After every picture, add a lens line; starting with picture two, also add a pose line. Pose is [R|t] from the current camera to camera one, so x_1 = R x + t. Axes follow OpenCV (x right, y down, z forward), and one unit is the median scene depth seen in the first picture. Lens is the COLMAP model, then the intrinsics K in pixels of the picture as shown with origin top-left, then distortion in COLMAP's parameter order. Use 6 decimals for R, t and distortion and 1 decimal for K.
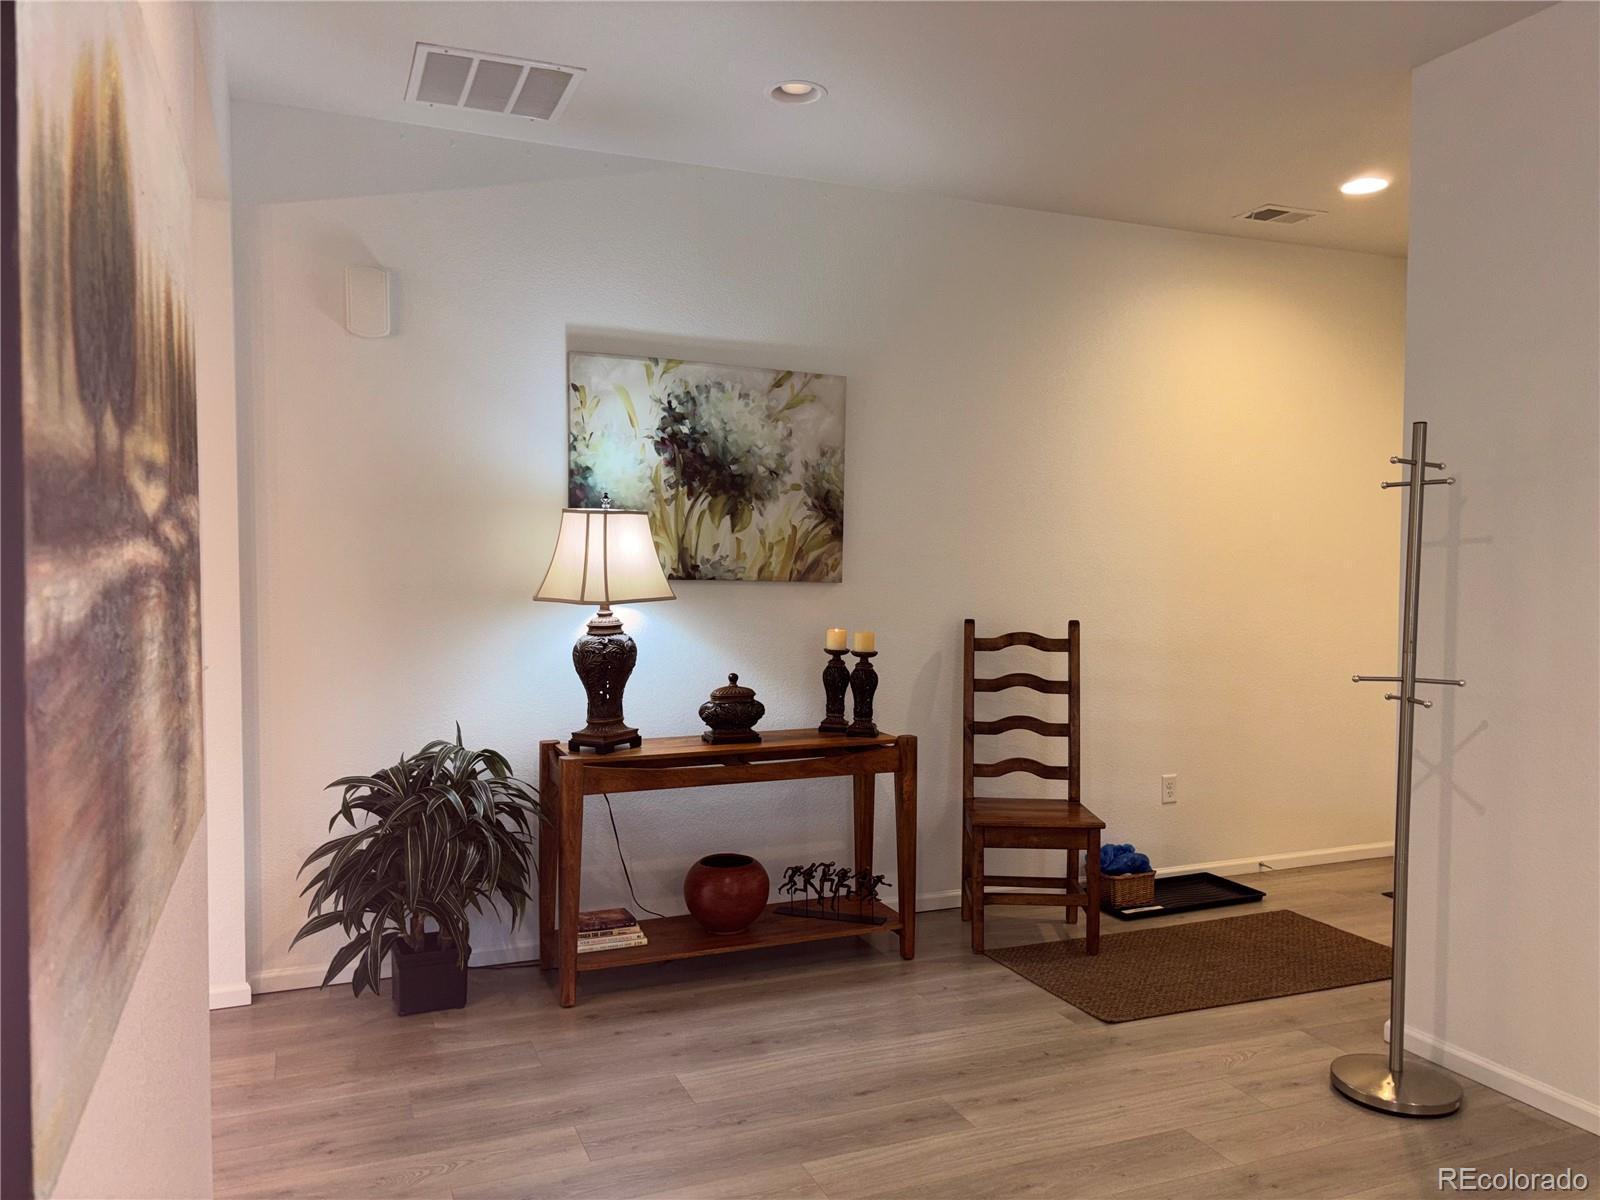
lens RADIAL K [[1212.3, 0, 800.0], [0, 1212.3, 600.0], [0, 0, 1]] dist [0.043522, 0.003633]
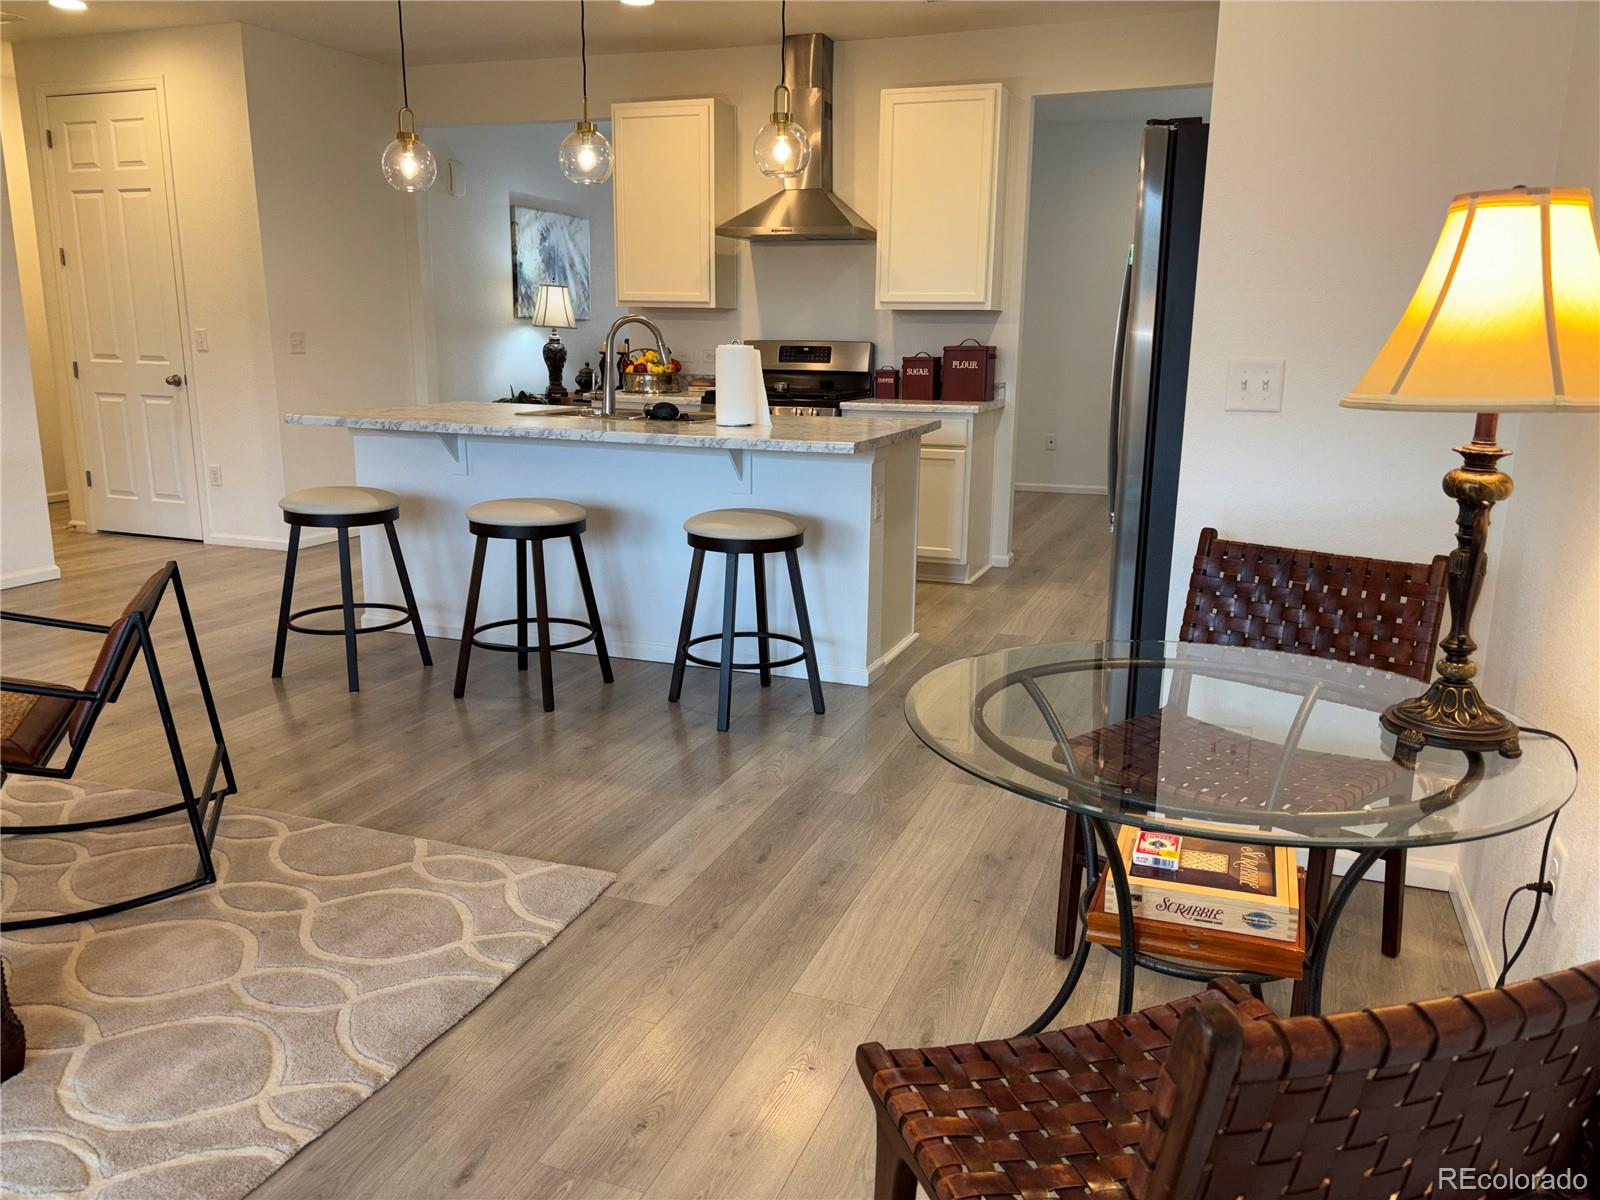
lens RADIAL K [[1205.4, 0, 809.5], [0, 1205.4, 605.4], [0, 0, 1]] dist [0.063167, -0.075645]
pose [[0.689160, -0.164969, 0.705581, -1.403255], [0.012407, 0.976283, 0.216143, 0.021674], [-0.724503, -0.140202, 0.674862, -0.855956]]
